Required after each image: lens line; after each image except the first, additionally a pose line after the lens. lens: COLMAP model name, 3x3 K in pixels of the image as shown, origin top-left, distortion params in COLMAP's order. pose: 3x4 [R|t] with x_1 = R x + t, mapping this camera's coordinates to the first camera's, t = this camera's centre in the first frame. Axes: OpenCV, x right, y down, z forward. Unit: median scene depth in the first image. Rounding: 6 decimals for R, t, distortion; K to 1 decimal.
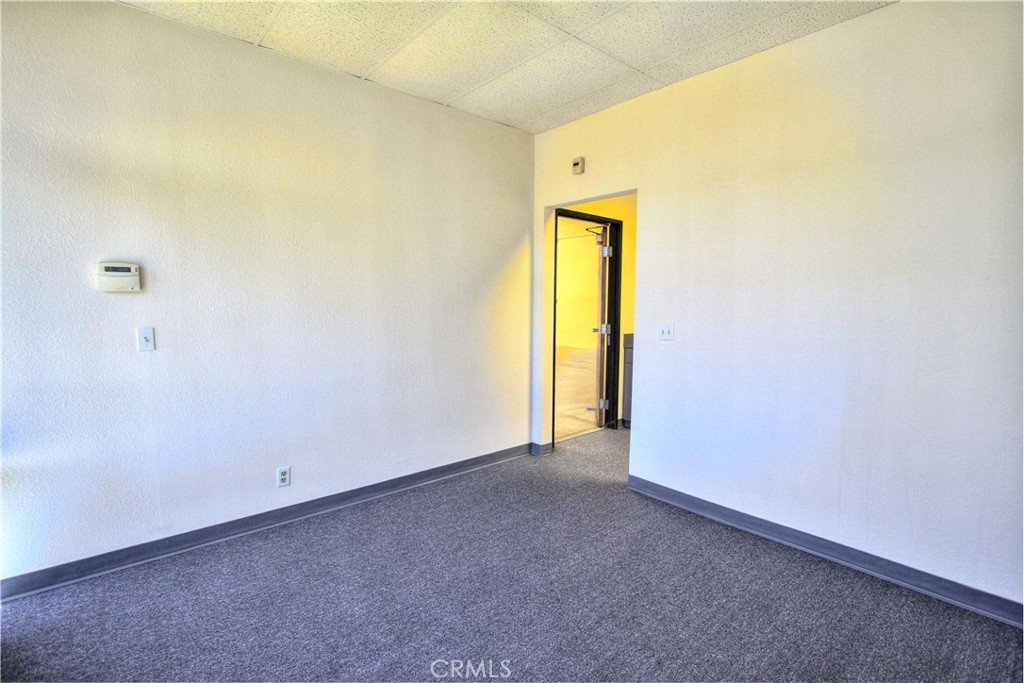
lens RADIAL K [[468.8, 0, 512.0], [0, 468.8, 343.4], [0, 0, 1]] dist [-0.015168, -0.000939]
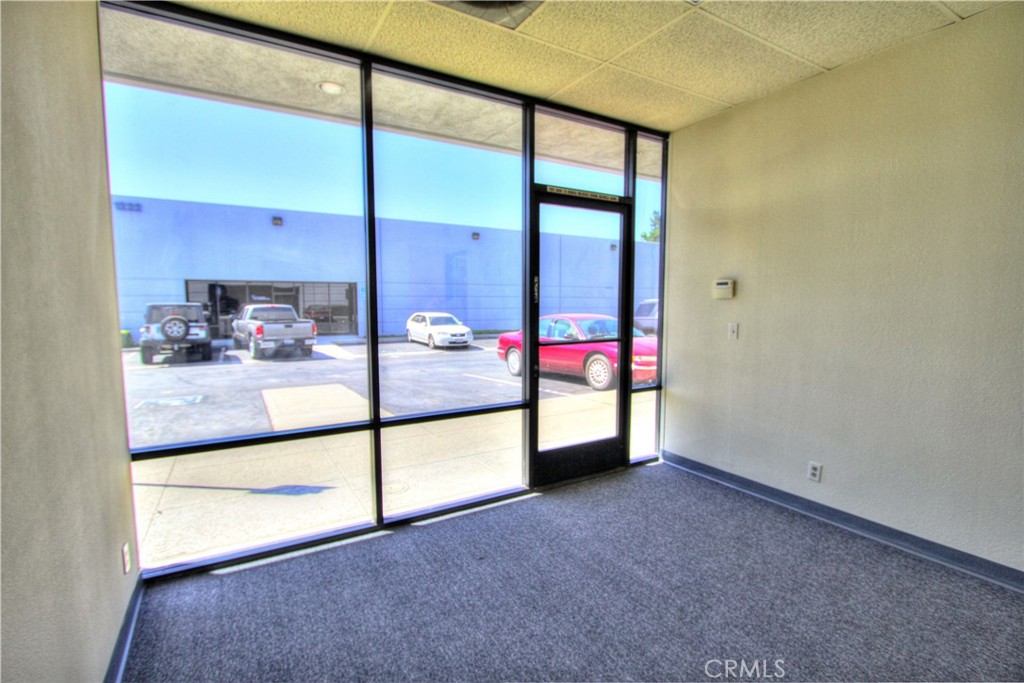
lens RADIAL K [[468.8, 0, 511.5], [0, 468.8, 341.3], [0, 0, 1]] dist [-0.015168, -0.000939]
pose [[-0.175976, 0.077695, -0.981323, 0.724153], [-0.087444, 0.991706, 0.094198, -0.051070], [0.980503, 0.102387, -0.167723, 0.541856]]
